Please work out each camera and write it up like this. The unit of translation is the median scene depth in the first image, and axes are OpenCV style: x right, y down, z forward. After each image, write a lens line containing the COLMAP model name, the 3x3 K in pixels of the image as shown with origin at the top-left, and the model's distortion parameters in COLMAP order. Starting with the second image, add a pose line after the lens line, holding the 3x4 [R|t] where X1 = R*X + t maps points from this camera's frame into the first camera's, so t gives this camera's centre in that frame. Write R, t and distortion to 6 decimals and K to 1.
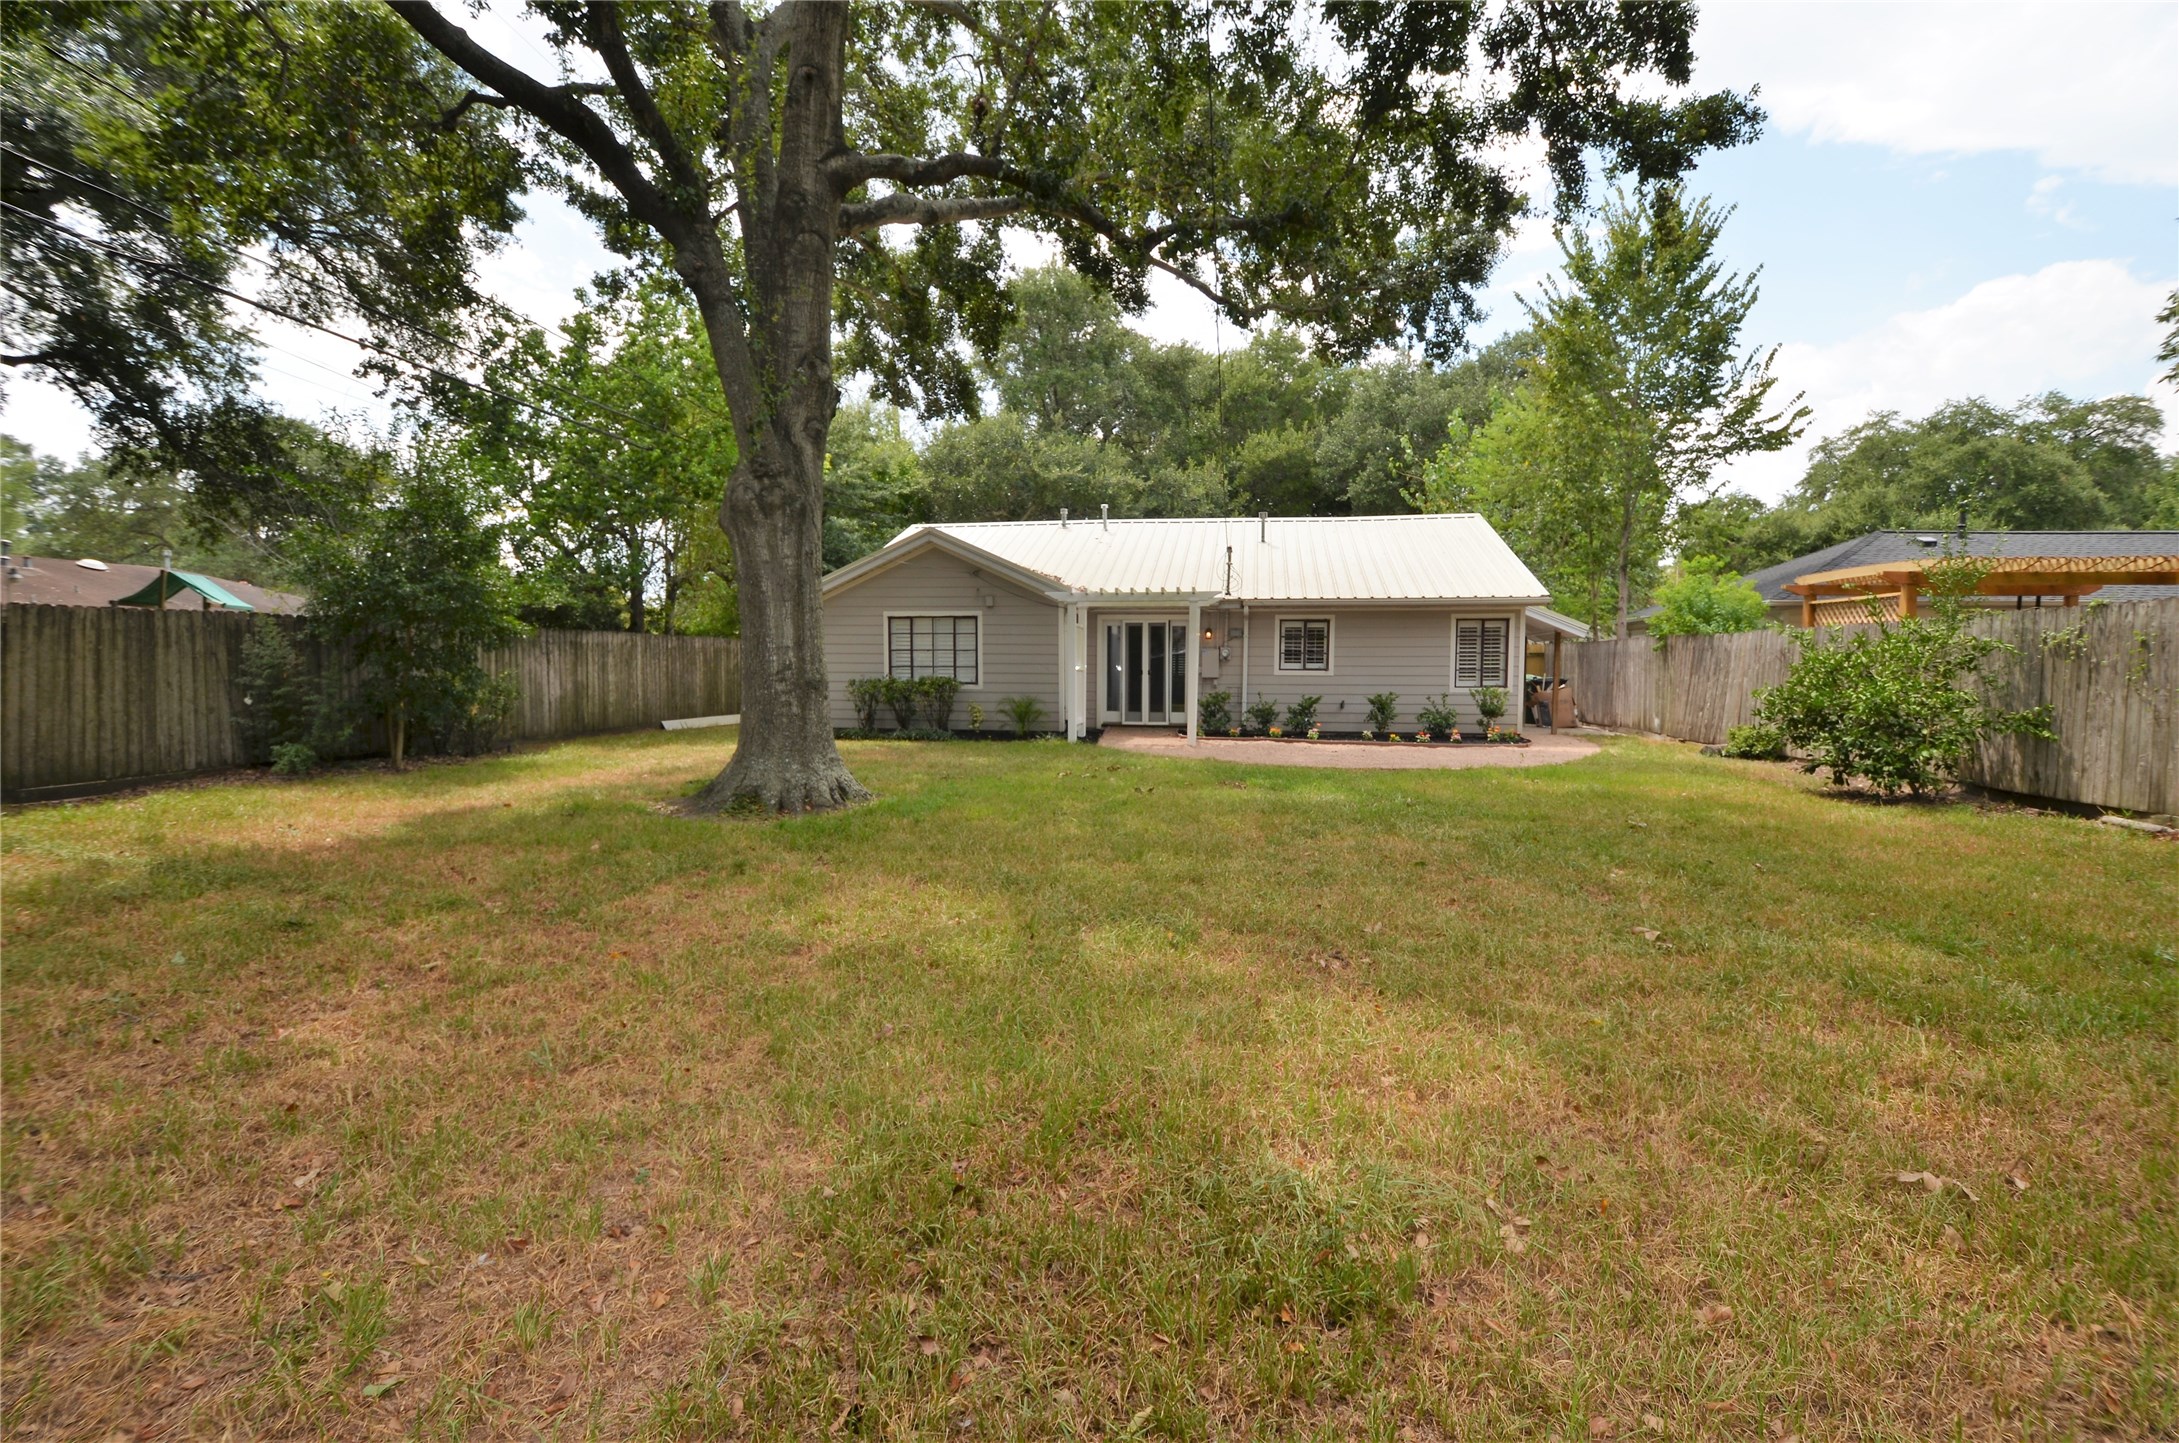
lens RADIAL K [[957.9, 0, 1089.5], [0, 957.9, 721.5], [0, 0, 1]] dist [0.000676, -0.000021]
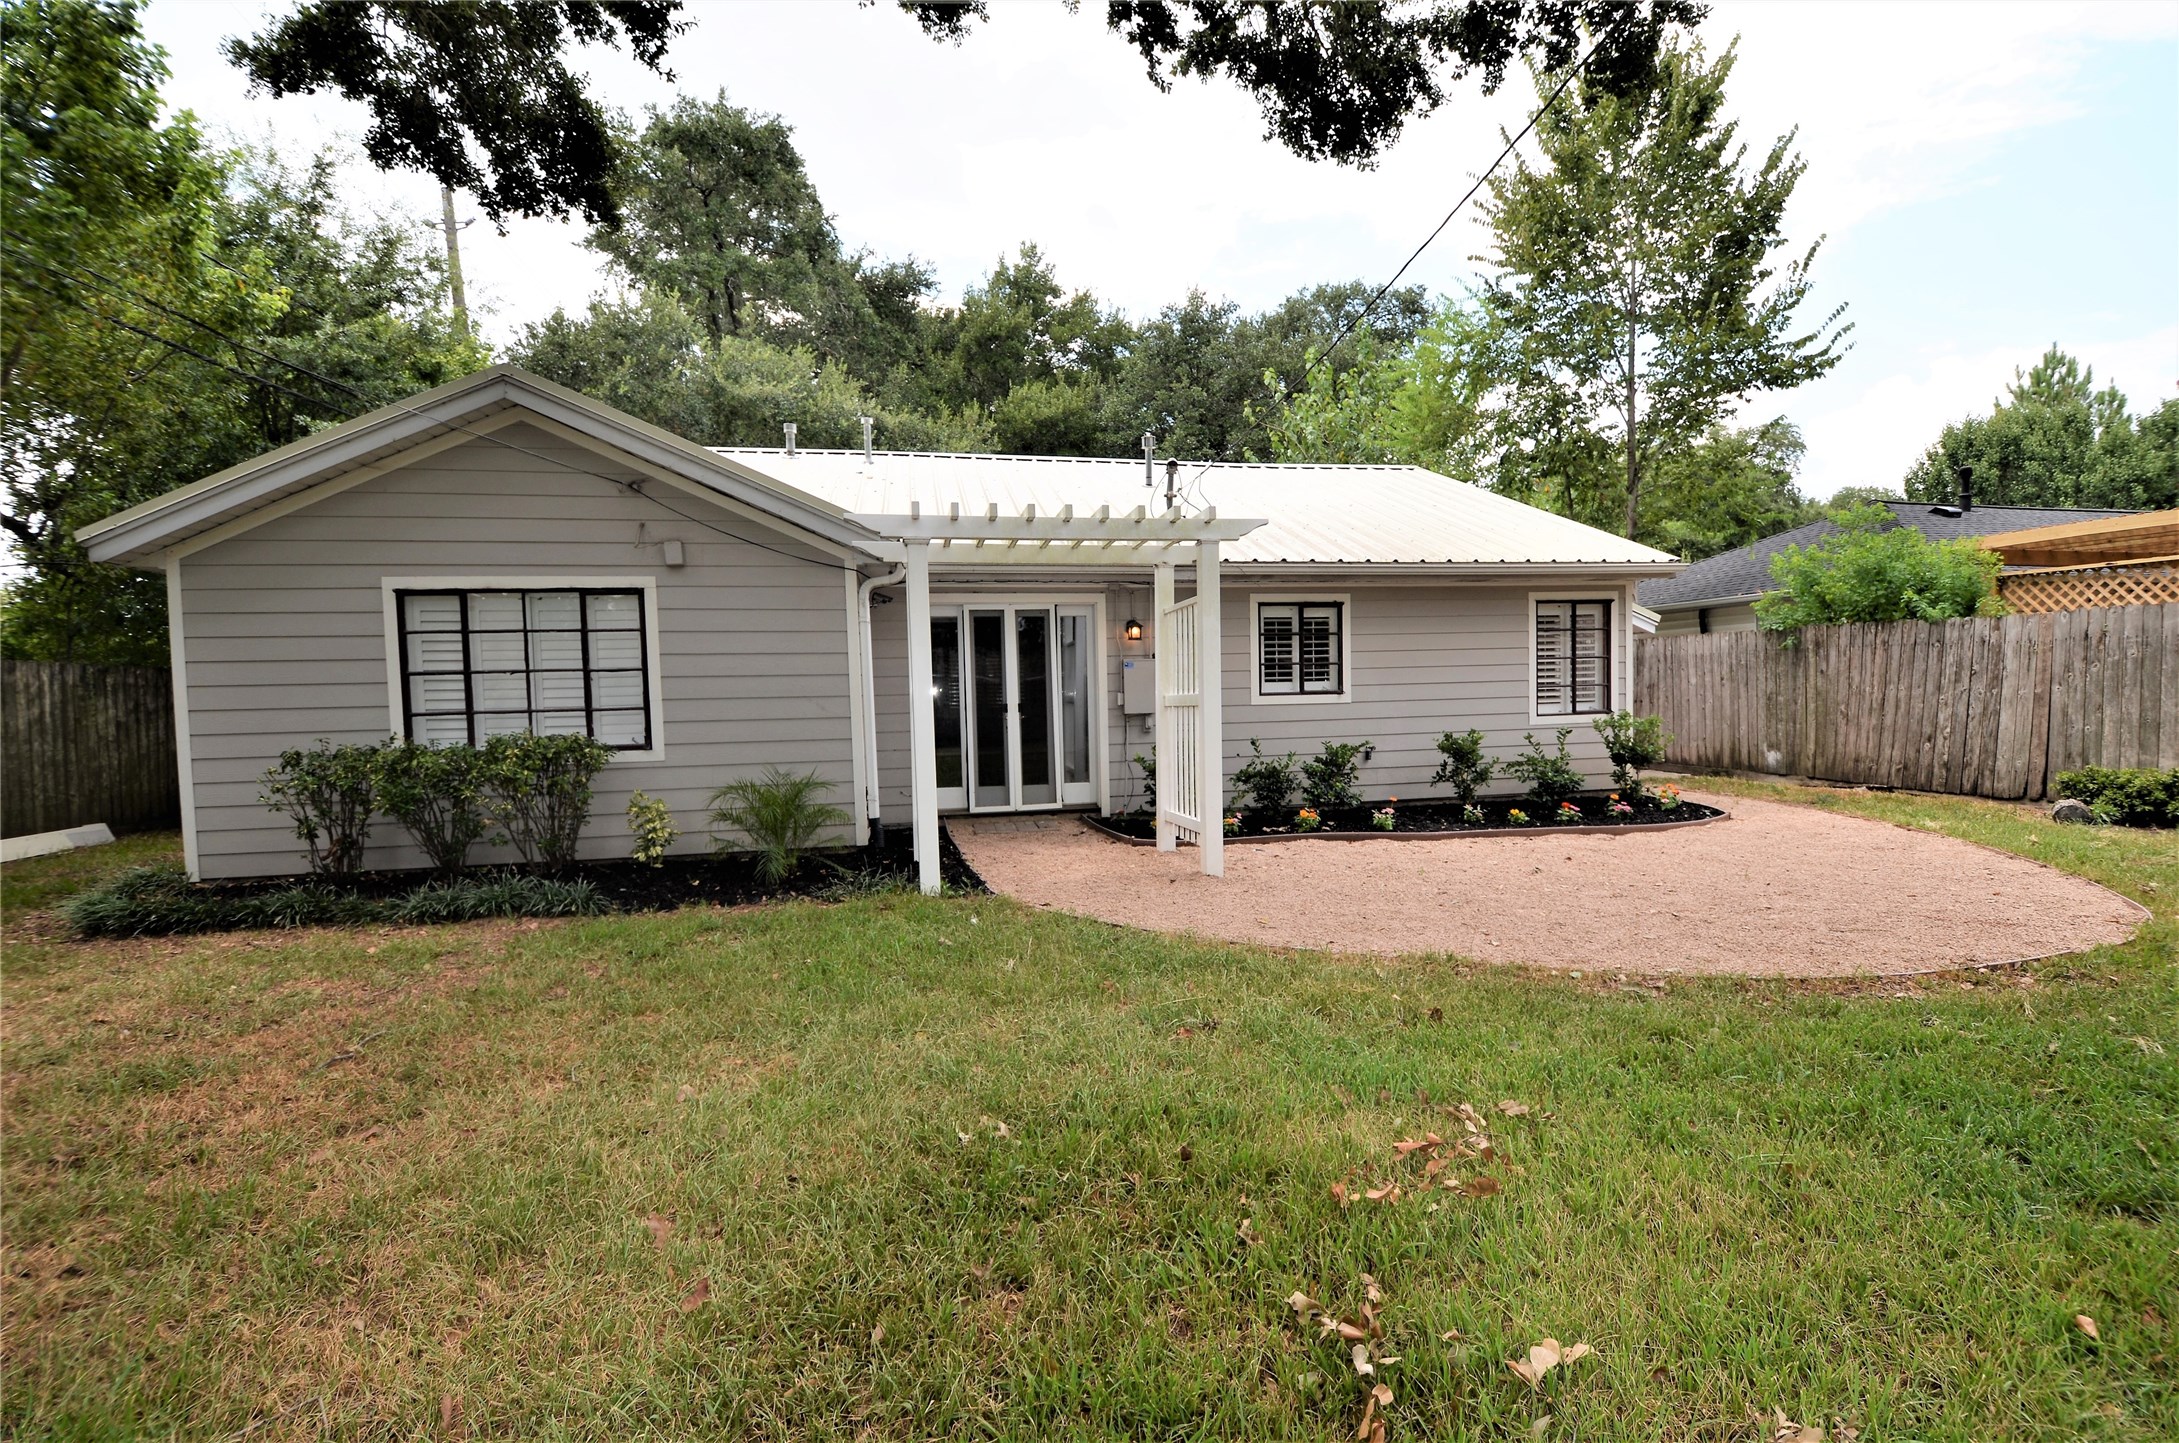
lens RADIAL K [[957.9, 0, 1089.5], [0, 957.9, 721.5], [0, 0, 1]] dist [0.000676, -0.000021]
pose [[0.937325, -0.038135, 0.346365, -0.080213], [0.049957, 0.998432, -0.025265, -0.030446], [-0.344858, 0.040985, 0.937760, 0.529394]]
